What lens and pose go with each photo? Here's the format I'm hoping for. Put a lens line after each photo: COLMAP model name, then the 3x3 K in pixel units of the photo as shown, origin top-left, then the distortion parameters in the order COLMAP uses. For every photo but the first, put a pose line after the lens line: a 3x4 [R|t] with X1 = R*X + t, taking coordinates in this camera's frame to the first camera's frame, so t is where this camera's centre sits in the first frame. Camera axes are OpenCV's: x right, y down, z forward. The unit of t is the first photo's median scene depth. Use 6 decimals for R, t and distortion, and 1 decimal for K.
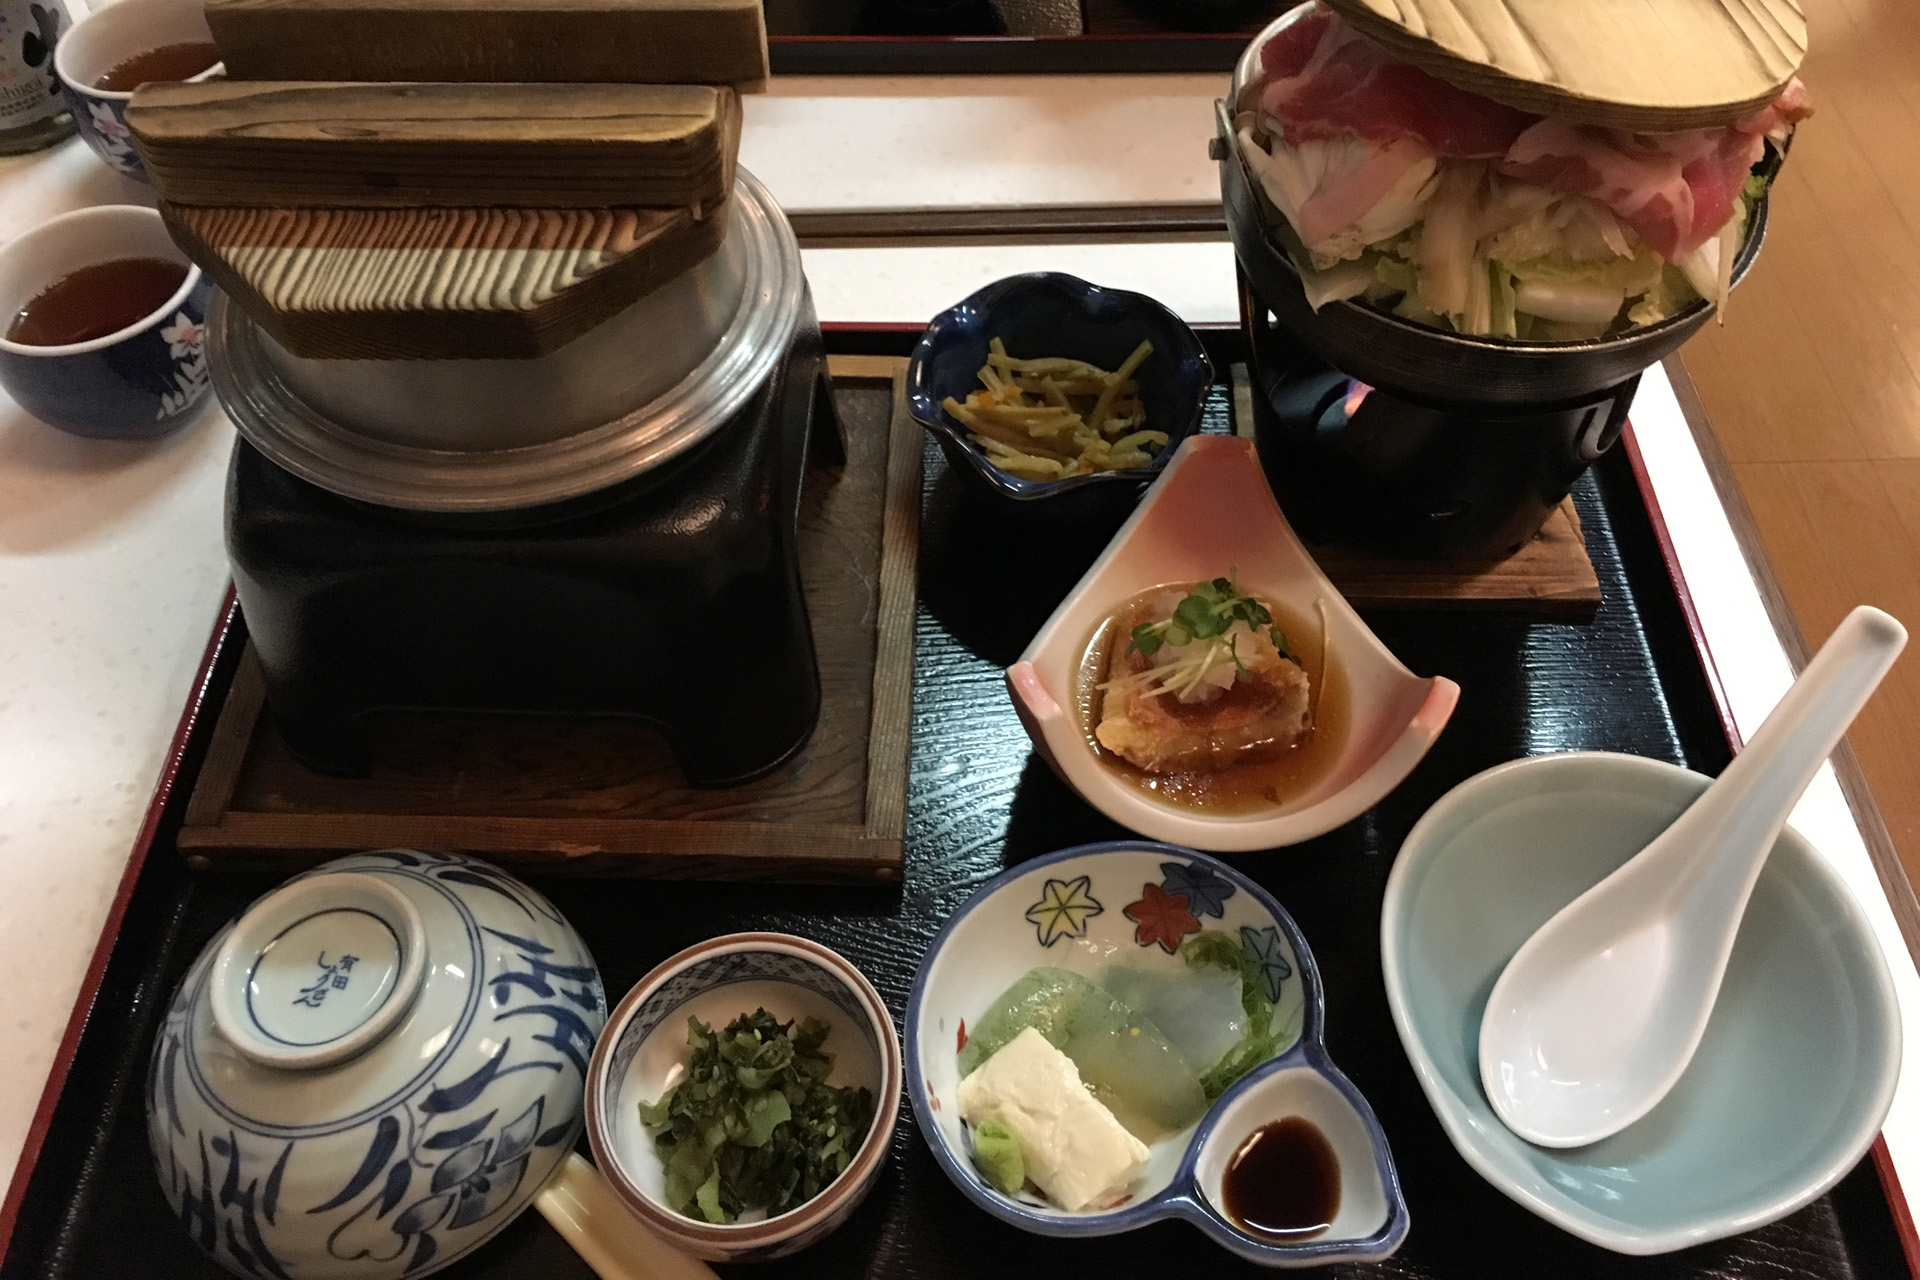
lens RADIAL K [[1530.0, 0, 1029.8], [0, 1530.0, 633.5], [0, 0, 1]] dist [0.065739, -0.003368]
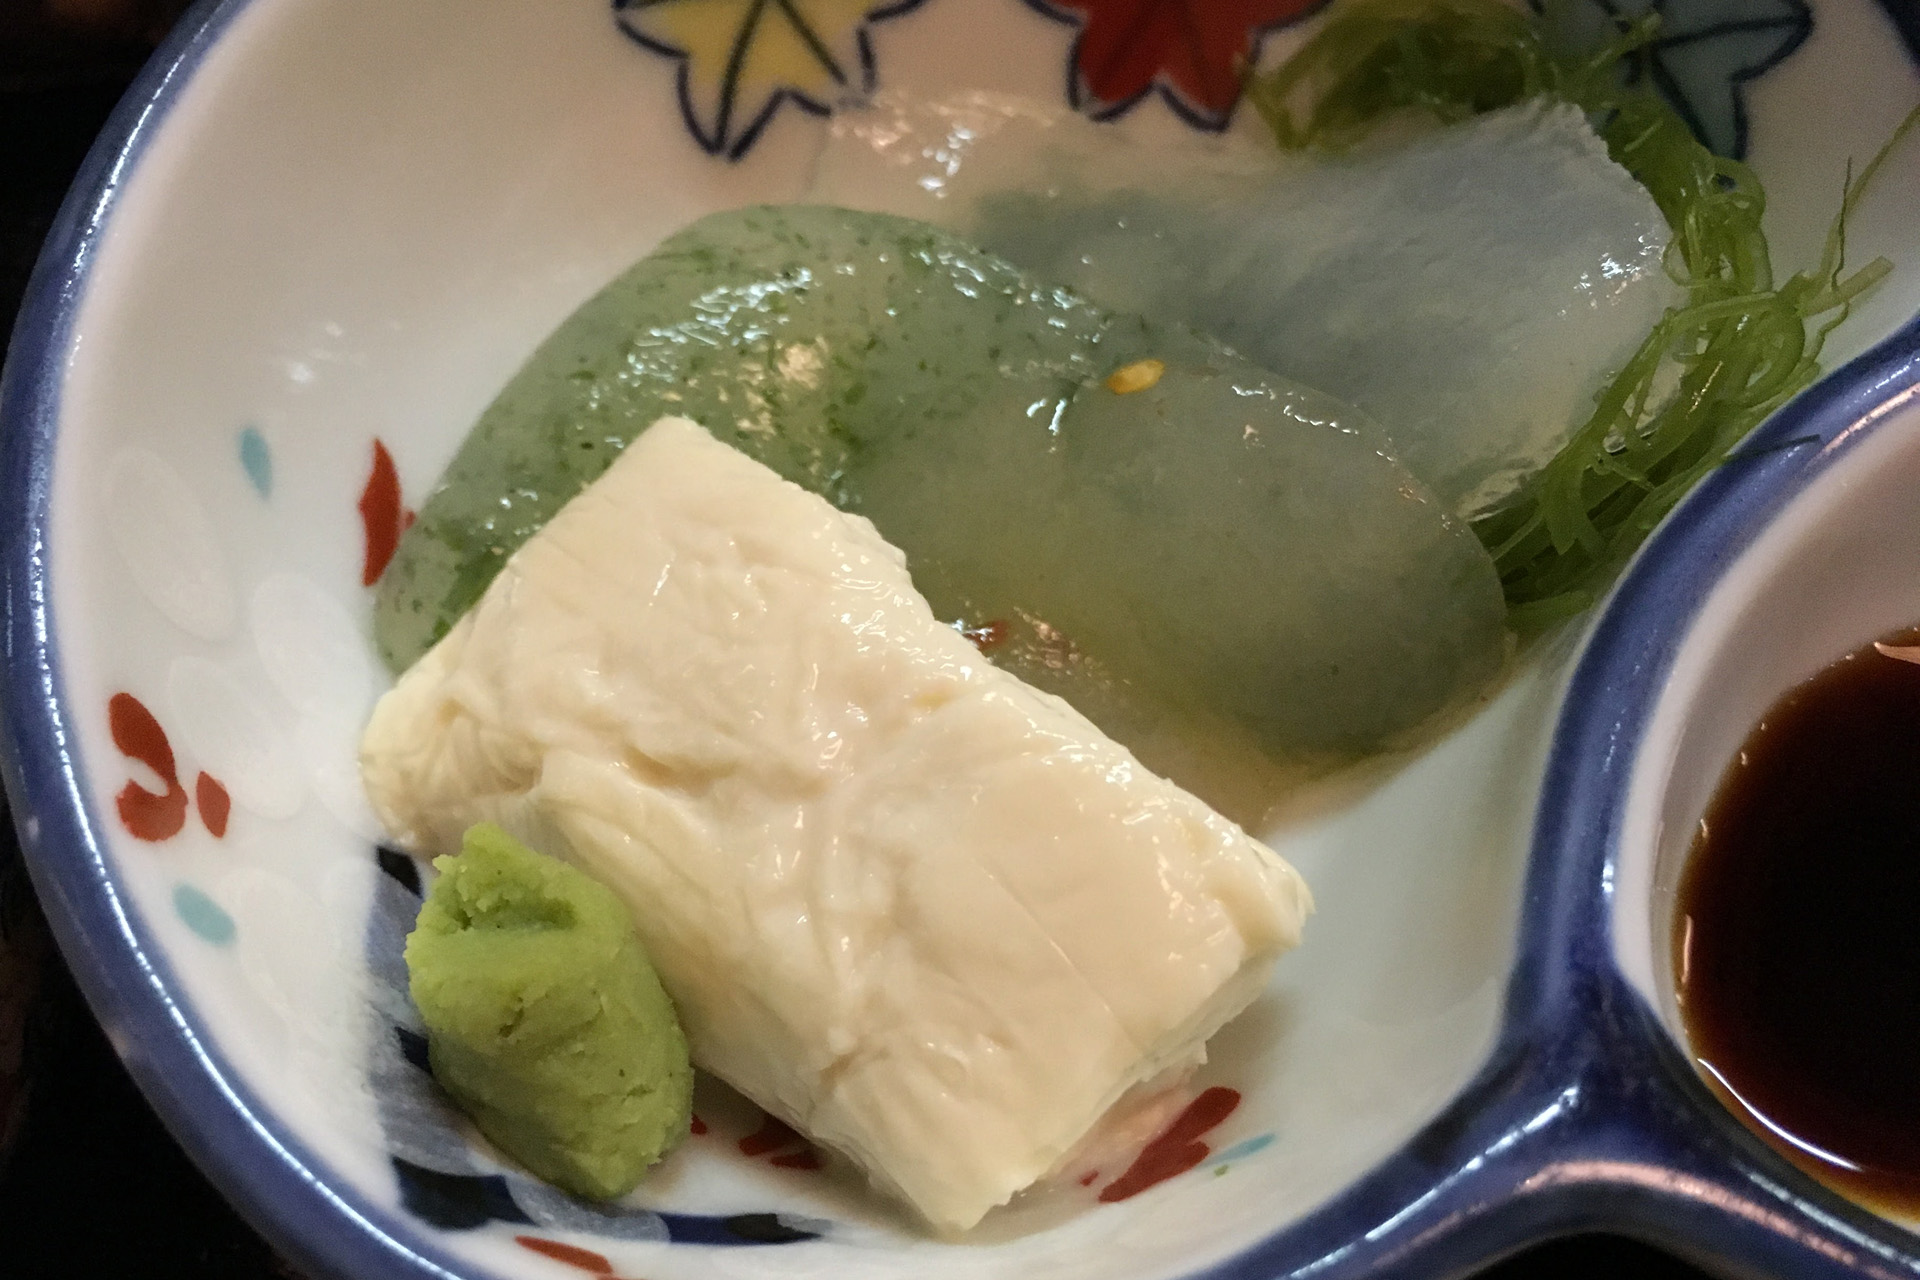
lens RADIAL K [[1530.0, 0, 1029.8], [0, 1530.0, 633.5], [0, 0, 1]] dist [0.065739, -0.003368]
pose [[0.985934, -0.123956, 0.112112, 0.024238], [0.099586, 0.974399, 0.201567, 0.259363], [-0.134227, -0.187567, 0.973037, 0.811112]]
